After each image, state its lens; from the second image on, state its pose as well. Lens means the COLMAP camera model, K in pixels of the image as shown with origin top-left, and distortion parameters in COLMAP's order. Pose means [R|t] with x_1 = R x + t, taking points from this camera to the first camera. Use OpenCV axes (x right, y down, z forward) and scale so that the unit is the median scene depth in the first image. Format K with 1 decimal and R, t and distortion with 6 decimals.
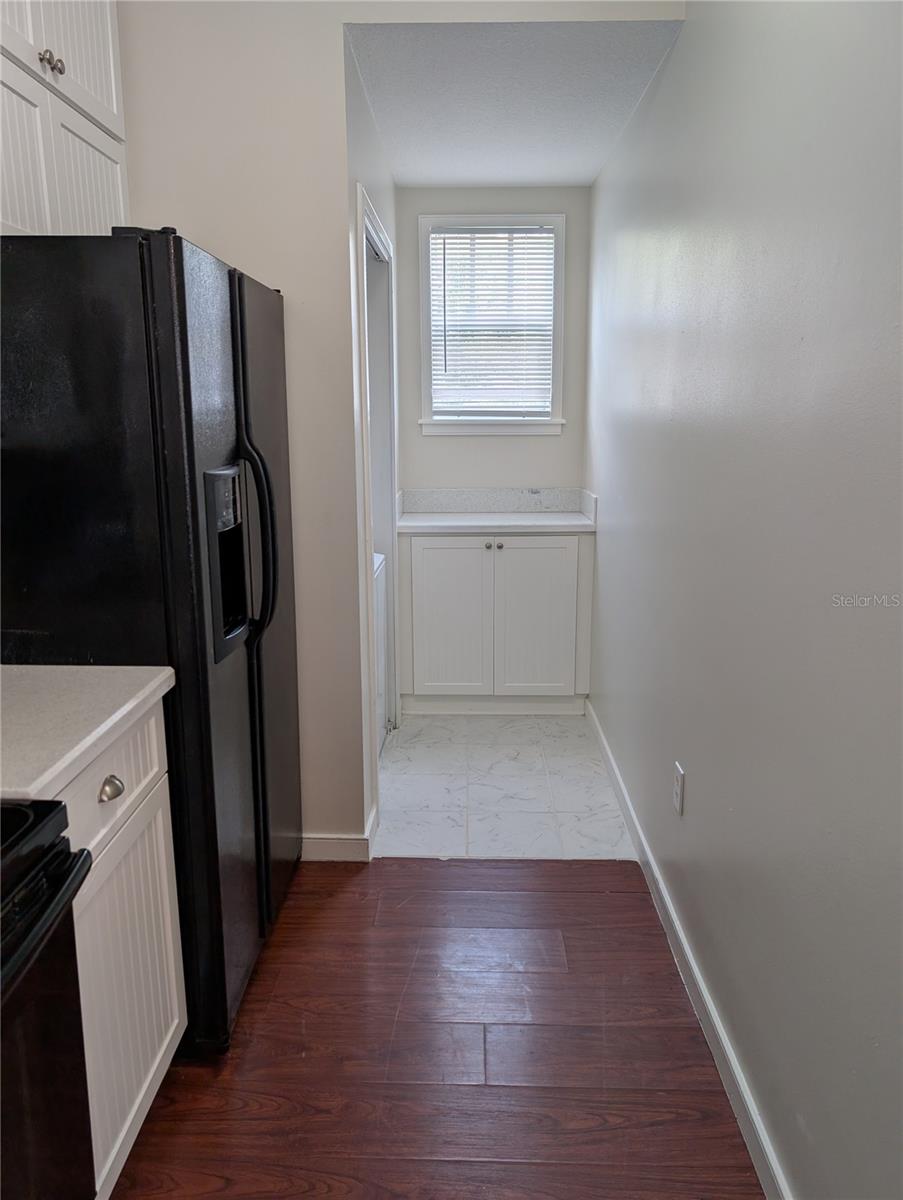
lens RADIAL K [[863.1, 0, 451.4], [0, 863.1, 603.2], [0, 0, 1]] dist [0.024050, -0.020115]
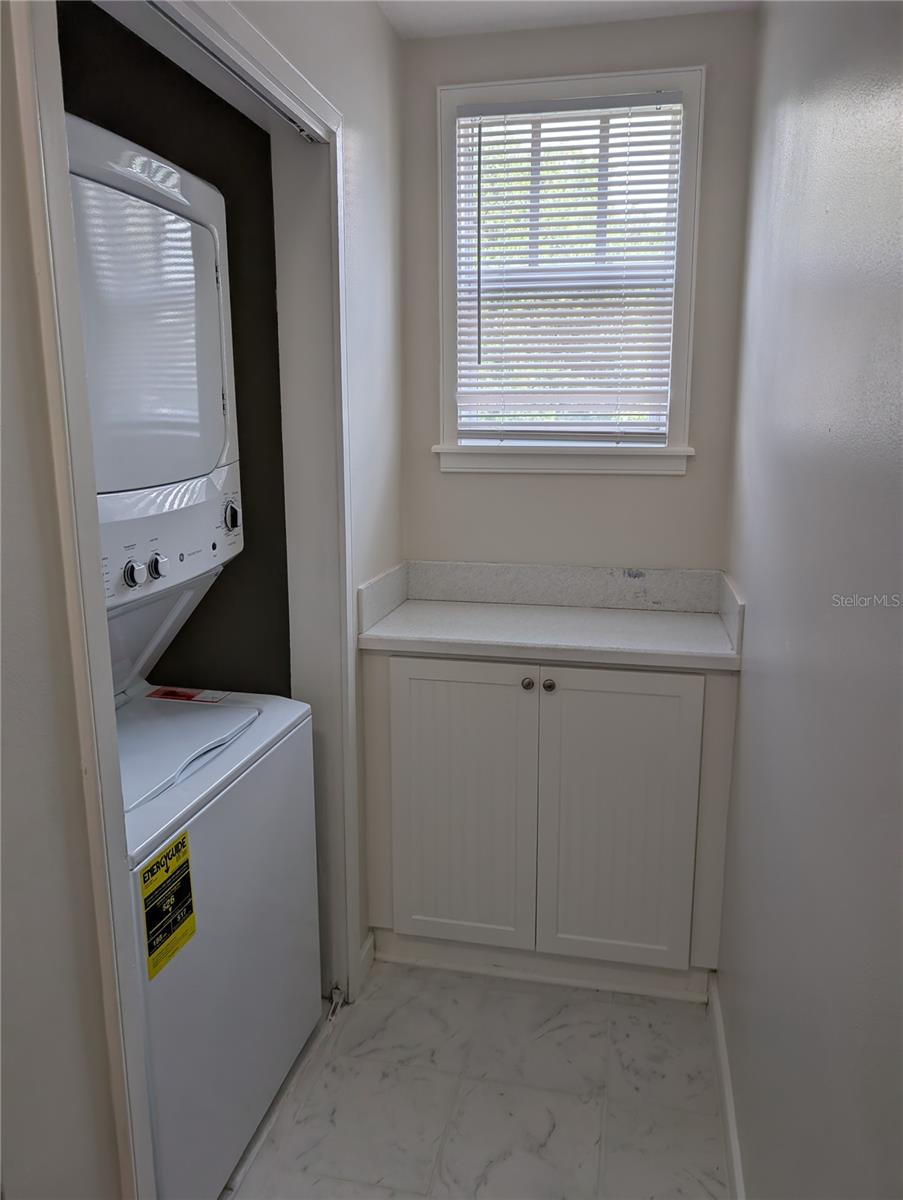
lens RADIAL K [[863.1, 0, 449.2], [0, 863.1, 593.7], [0, 0, 1]] dist [0.024050, -0.020115]
pose [[0.980699, 0.043403, -0.190647, 0.089376], [-0.048115, 0.998638, -0.020159, -0.103209], [0.189512, 0.028943, 0.981452, 0.441725]]
